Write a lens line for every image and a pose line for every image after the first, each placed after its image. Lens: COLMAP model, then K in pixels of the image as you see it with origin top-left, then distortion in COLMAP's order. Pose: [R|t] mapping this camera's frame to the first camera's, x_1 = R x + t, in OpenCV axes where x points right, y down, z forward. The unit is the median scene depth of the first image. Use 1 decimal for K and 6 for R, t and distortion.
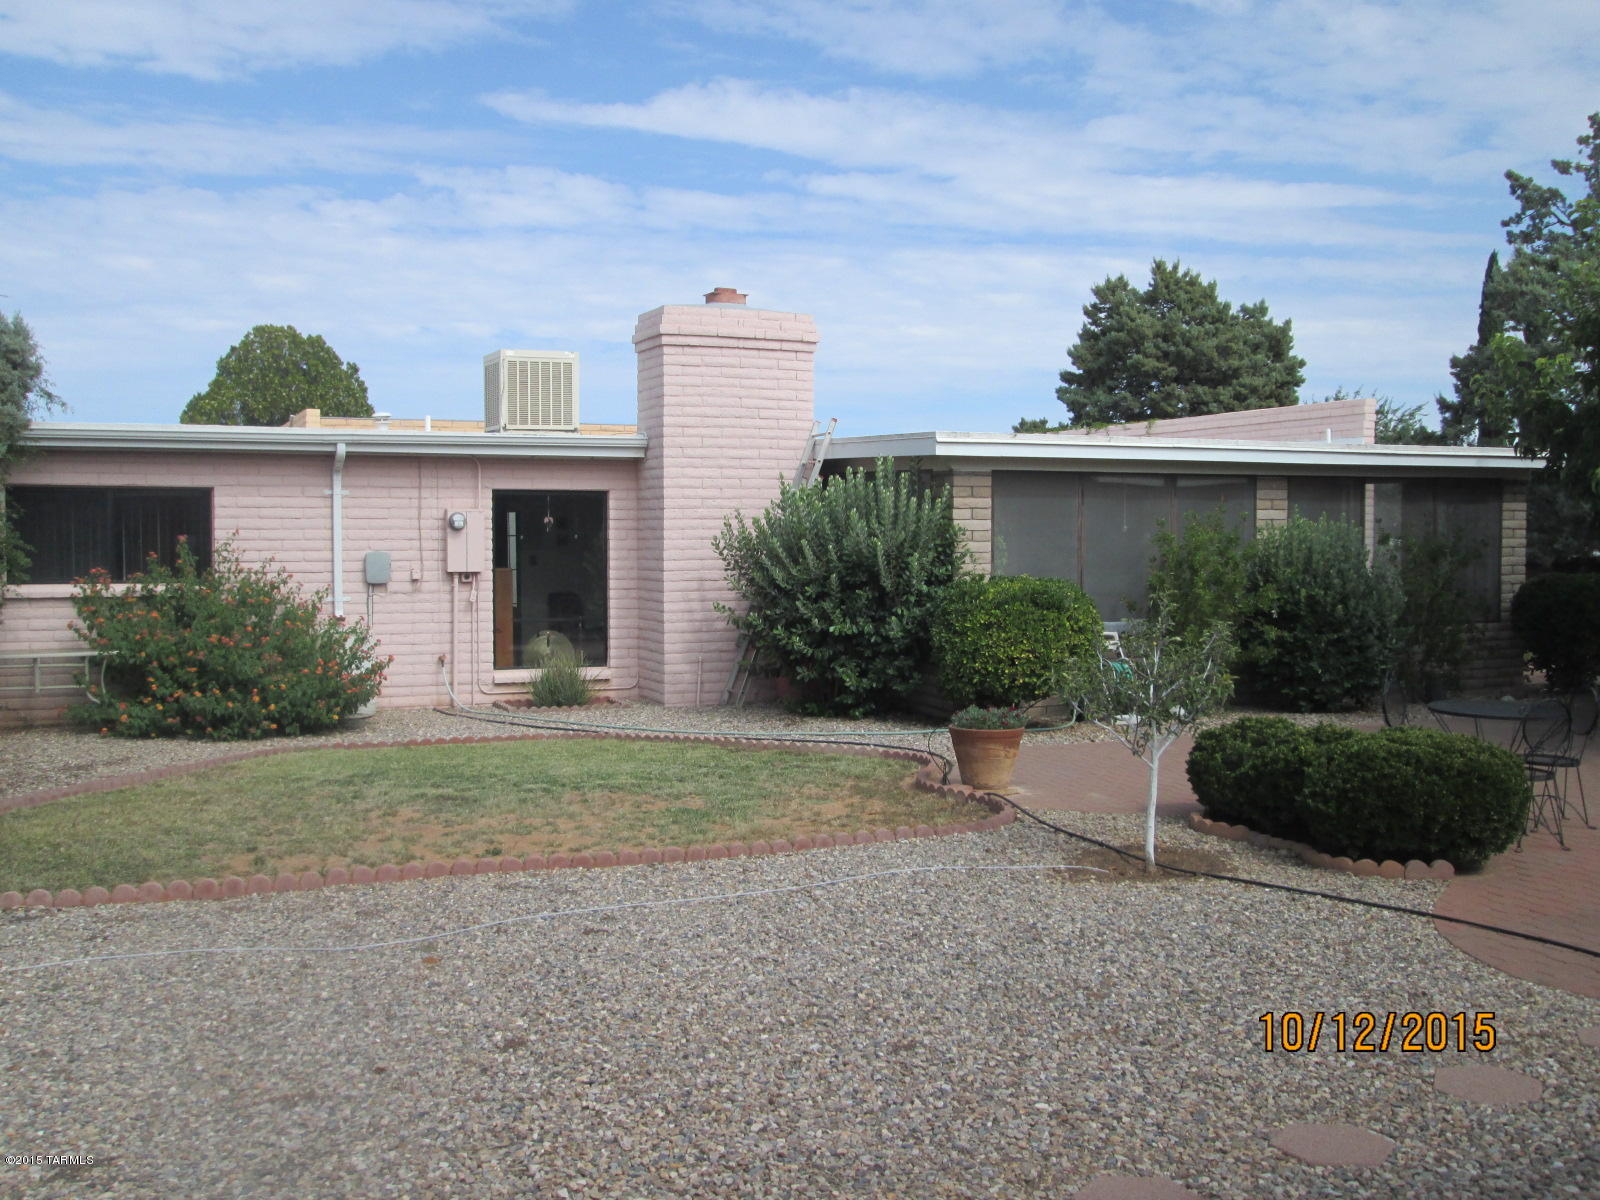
lens RADIAL K [[1541.0, 0, 794.7], [0, 1541.0, 604.1], [0, 0, 1]] dist [-0.093938, 0.043952]
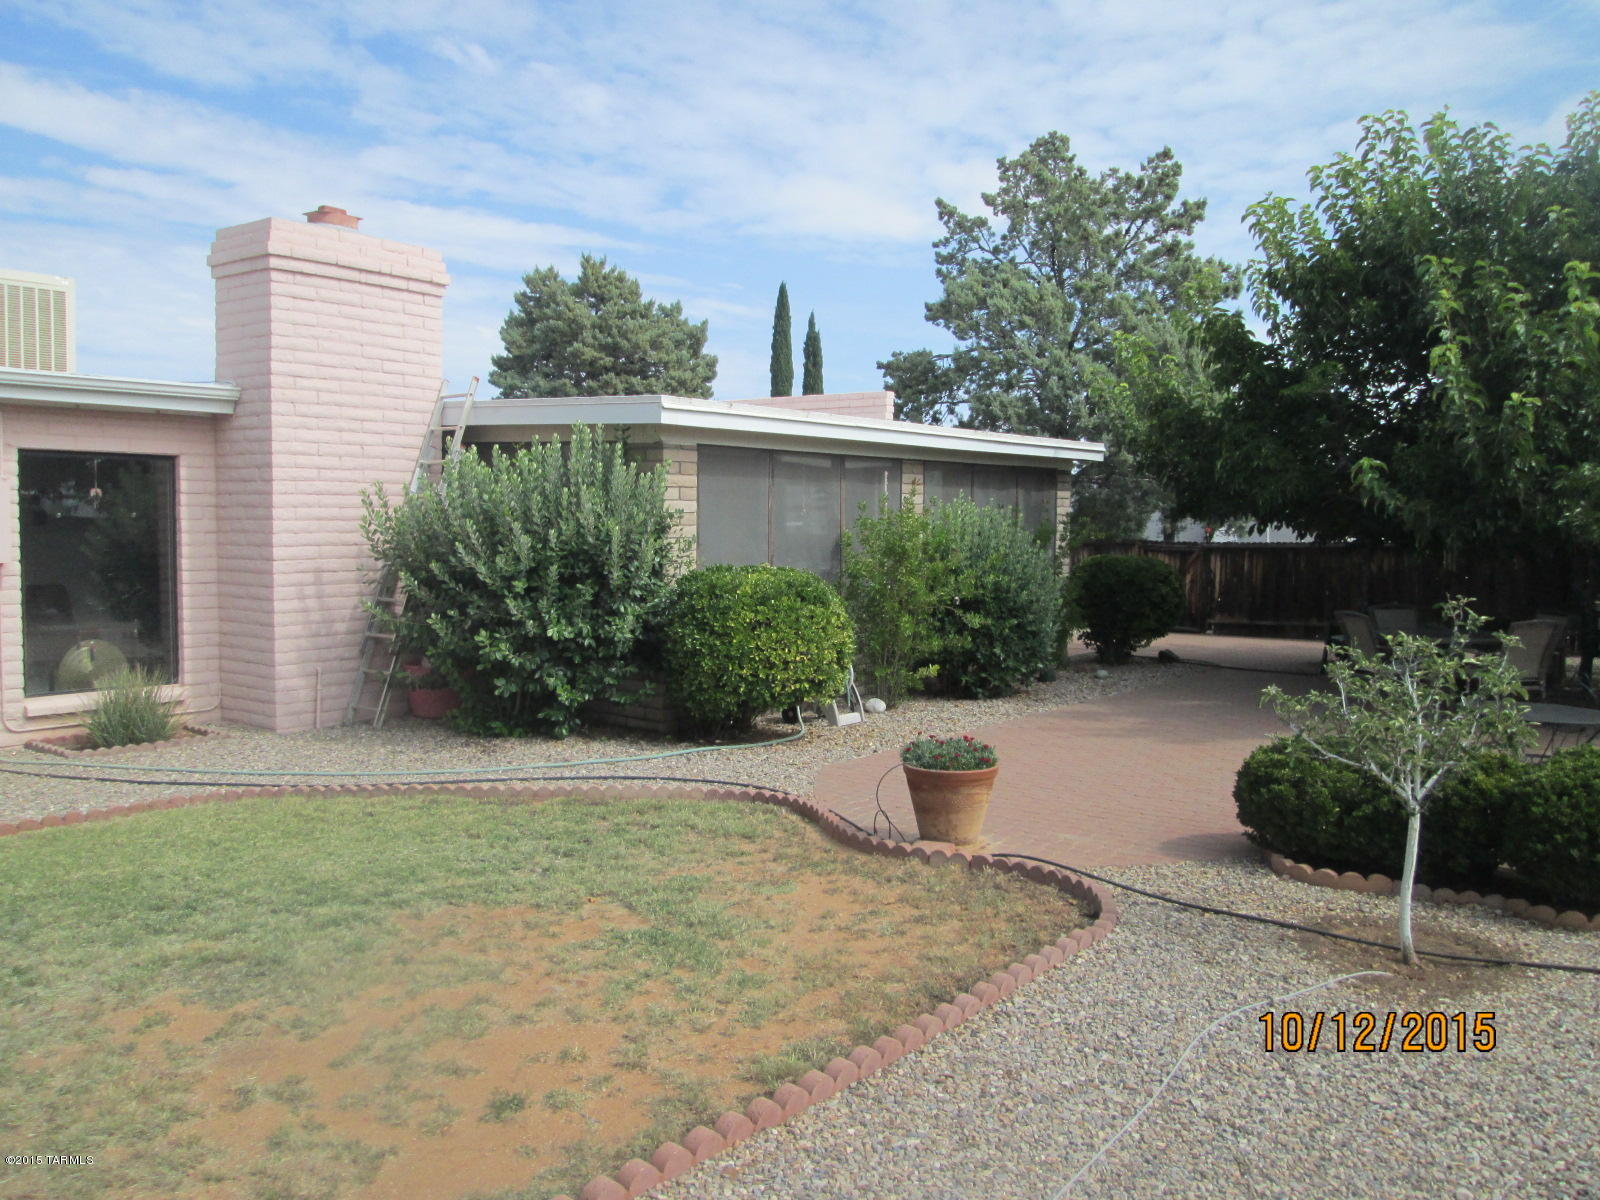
lens RADIAL K [[1323.4, 0, 808.7], [0, 1323.4, 607.1], [0, 0, 1]] dist [-0.037462, -0.001019]
pose [[0.875727, -0.022904, 0.482262, -0.177418], [0.010739, 0.999551, 0.027972, -0.014199], [-0.482686, -0.019317, 0.875580, 0.297963]]
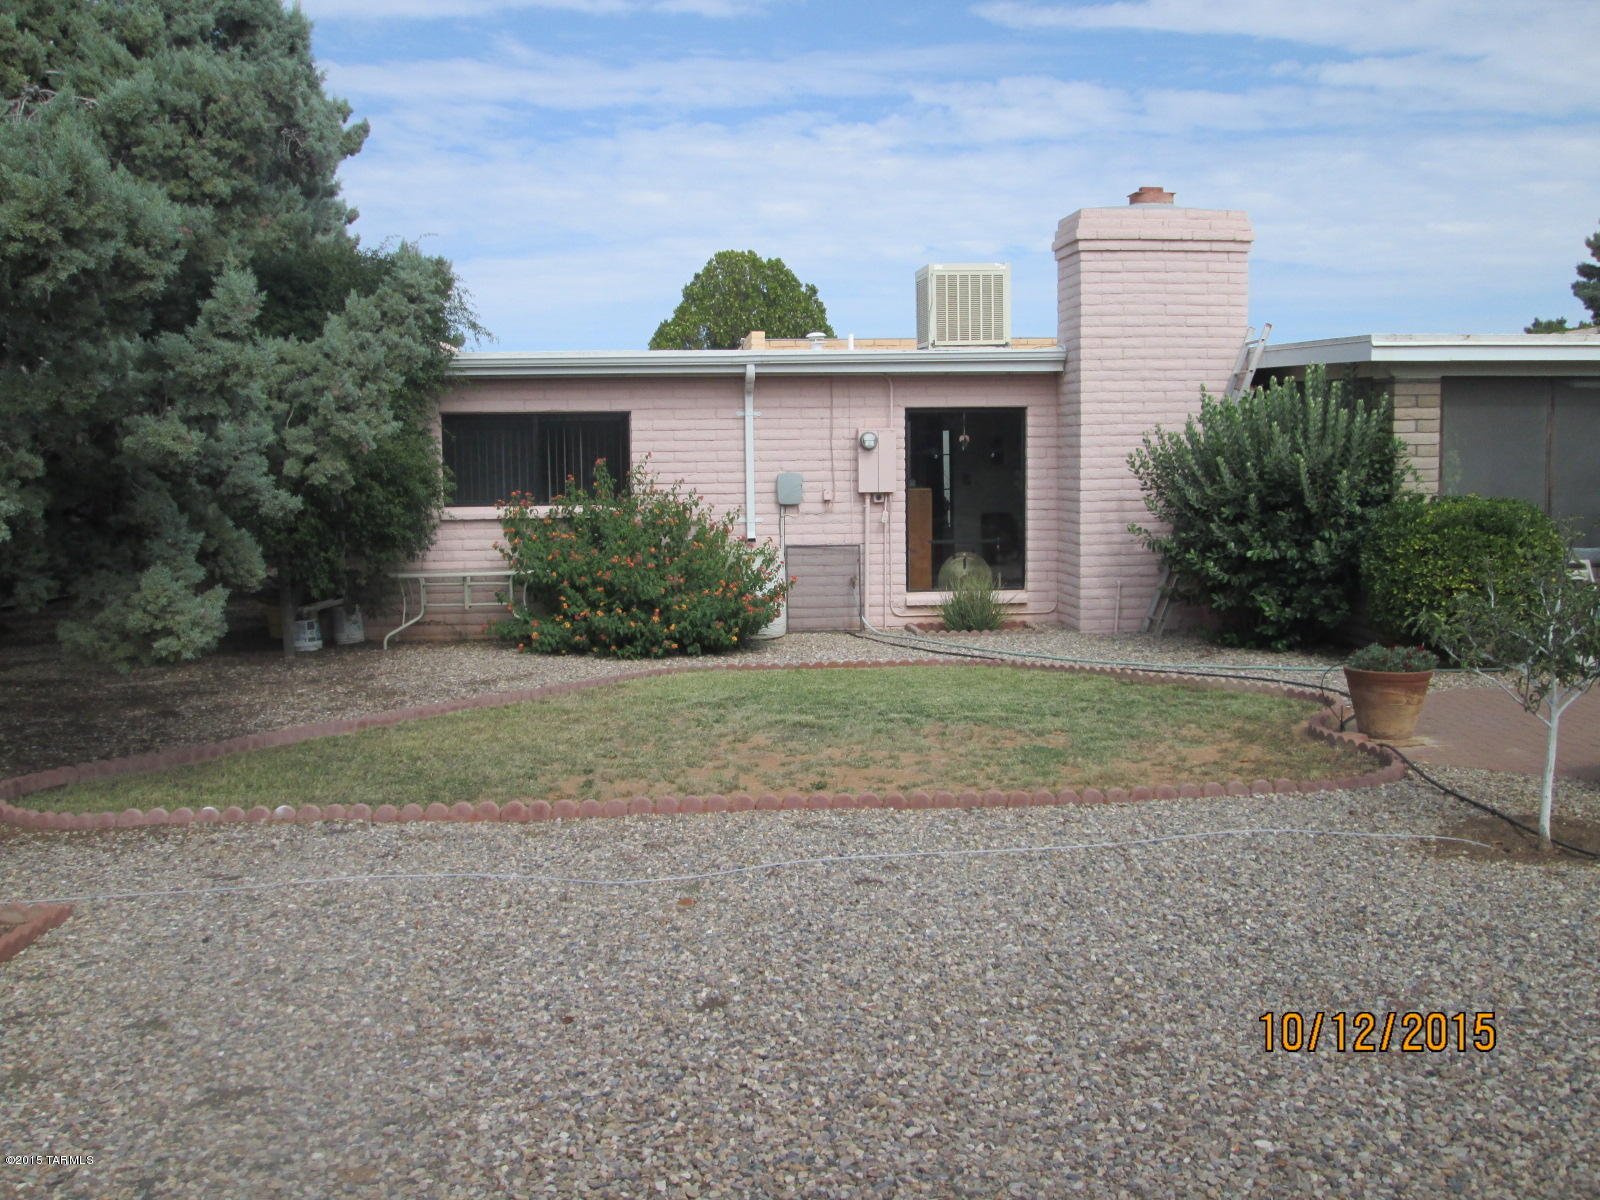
lens RADIAL K [[1541.0, 0, 794.7], [0, 1541.0, 604.1], [0, 0, 1]] dist [-0.093938, 0.043952]
pose [[0.947740, 0.017582, -0.318559, 0.053512], [-0.000364, 0.998539, 0.054029, -0.002840], [0.319043, -0.051089, 0.946362, 0.045360]]
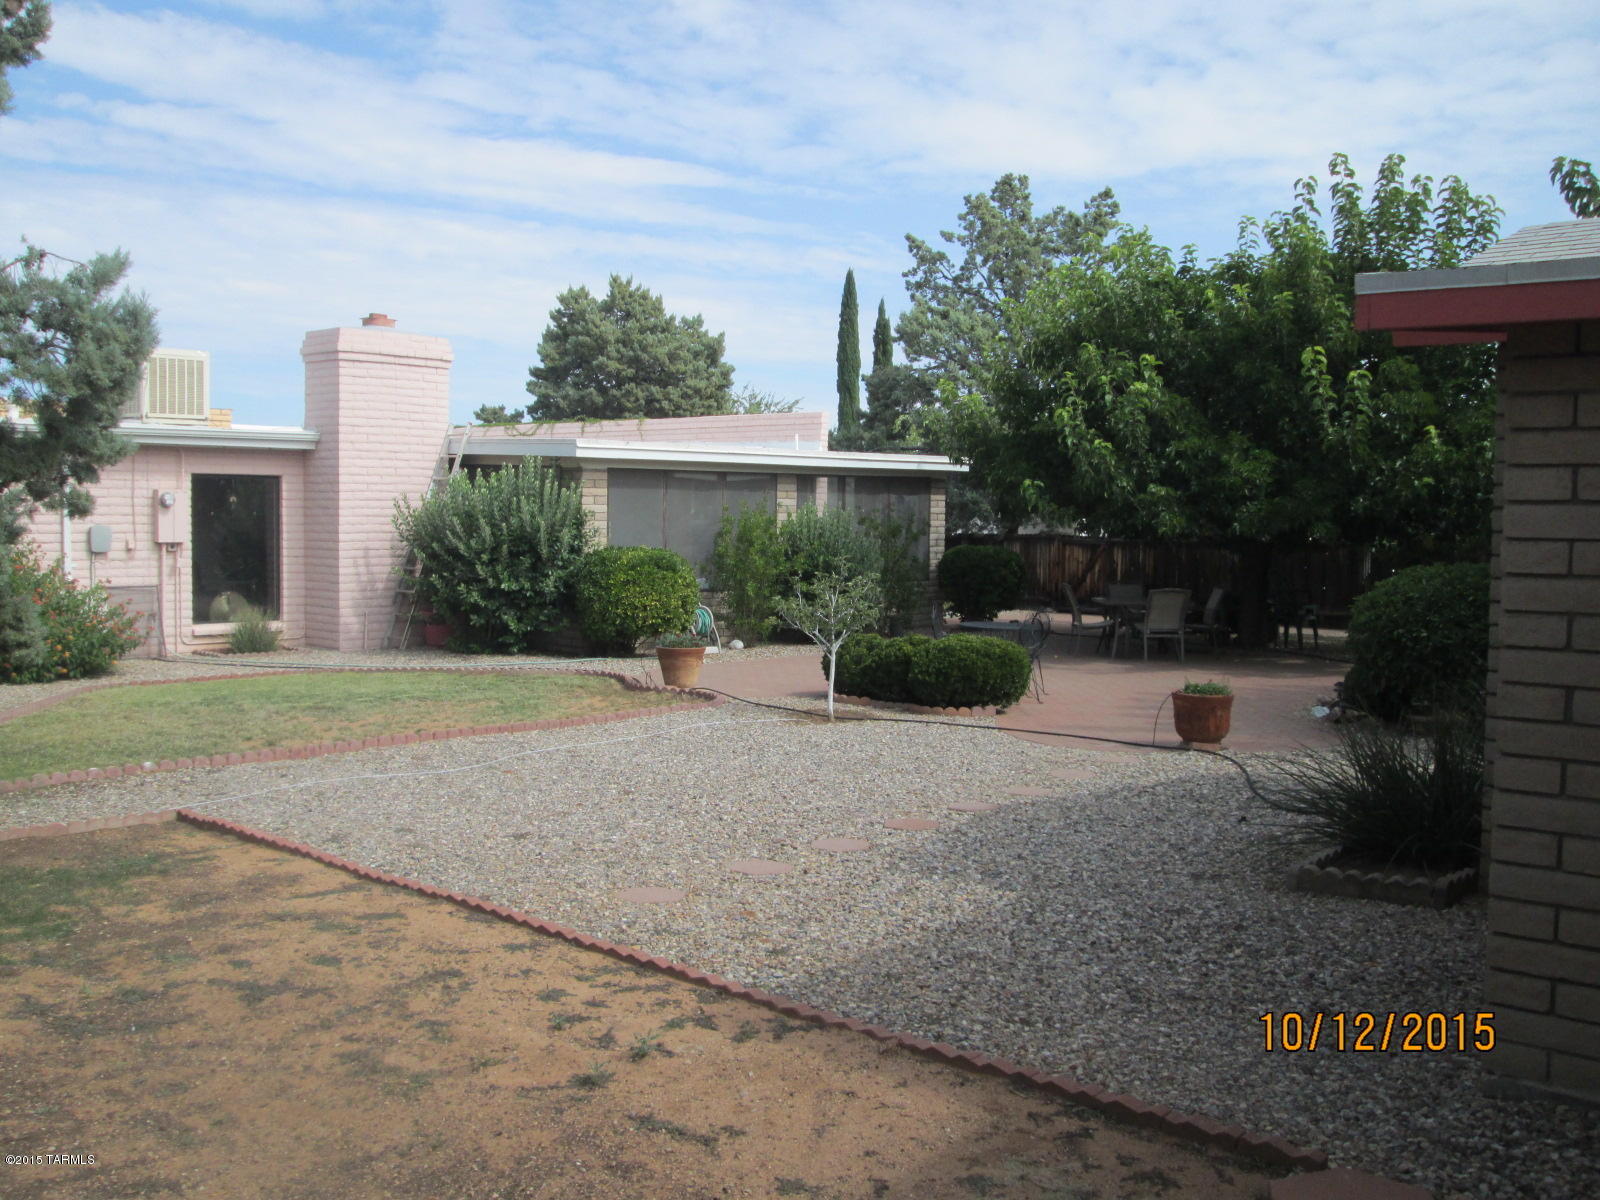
lens RADIAL K [[1507.7, 0, 797.0], [0, 1507.7, 614.0], [0, 0, 1]] dist [-0.080919, 0.026513]
pose [[0.914384, -0.014752, 0.404580, -0.247582], [0.003821, 0.999606, 0.027814, 0.004574], [-0.404831, -0.023887, 0.914079, -0.265466]]
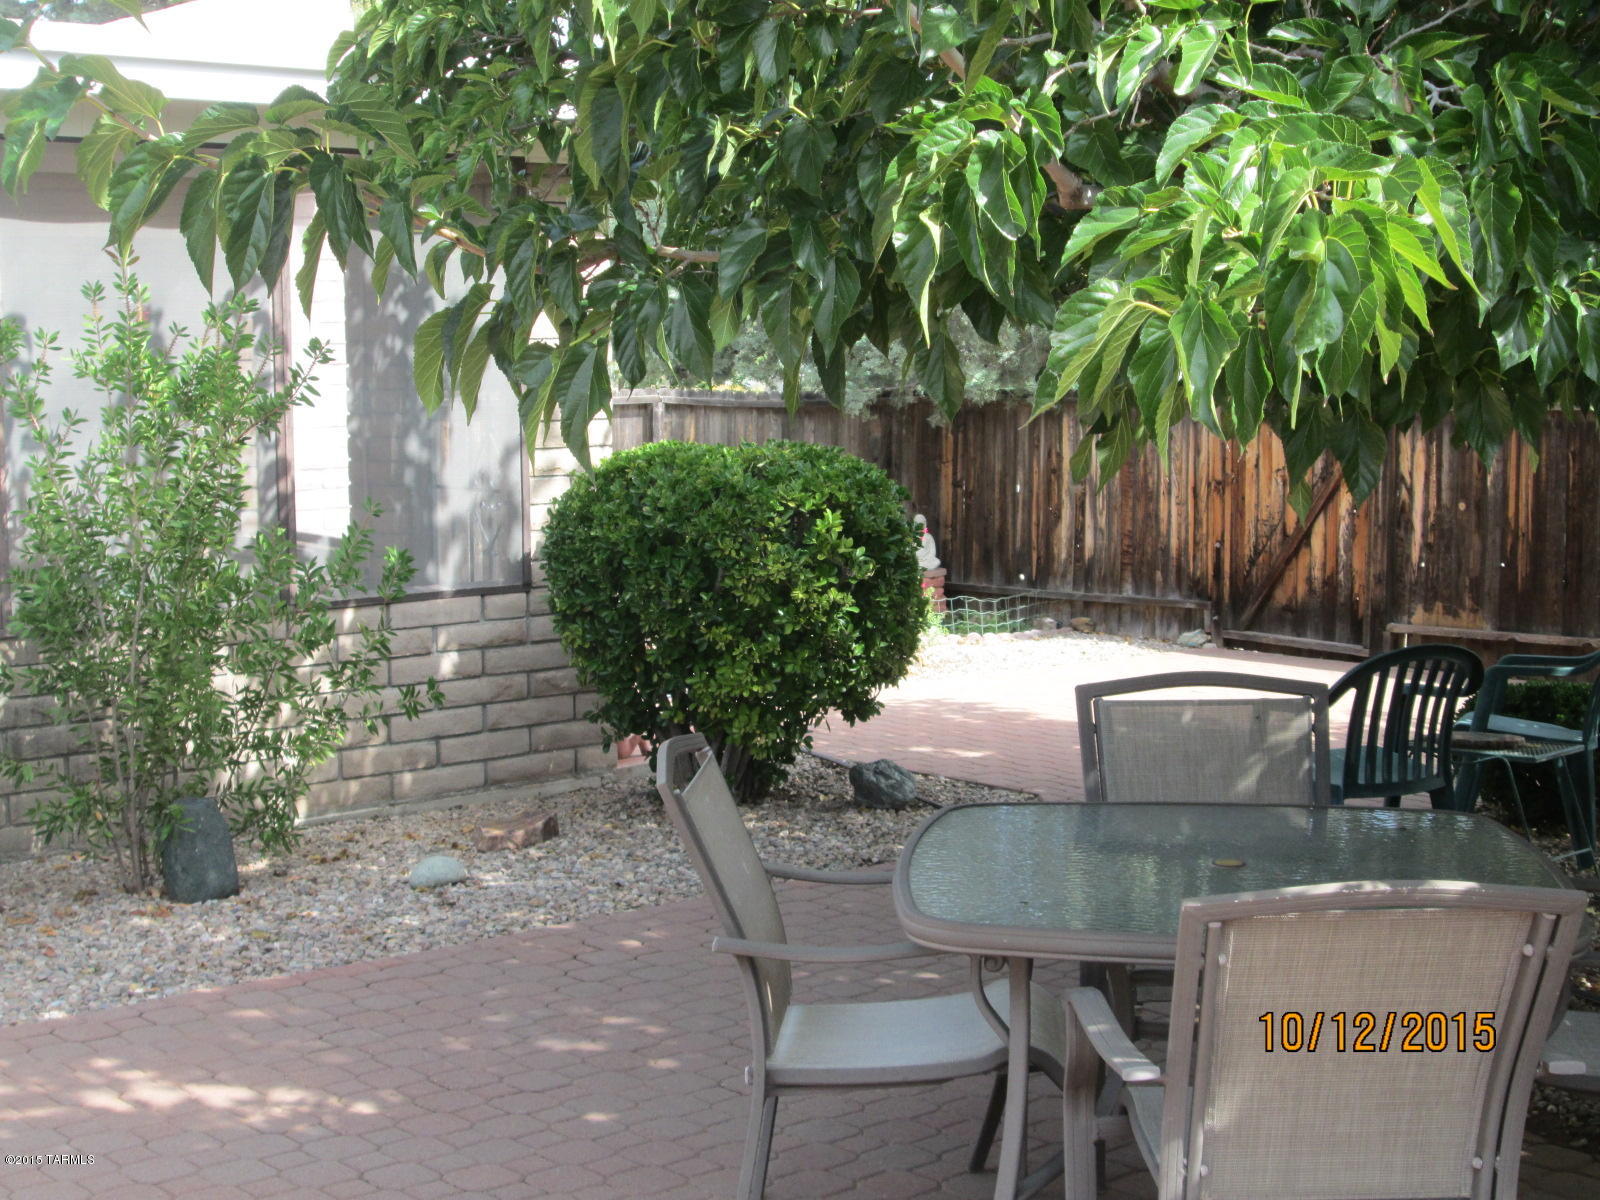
lens RADIAL K [[2464.4, 0, 800.0], [0, 2464.4, 600.0], [0, 0, 1]] dist [0.001916, -0.000345]
pose [[0.947785, -0.031094, 0.317391, 0.415049], [0.013672, 0.998282, 0.056973, -0.019400], [-0.318618, -0.049659, 0.946582, 0.550879]]
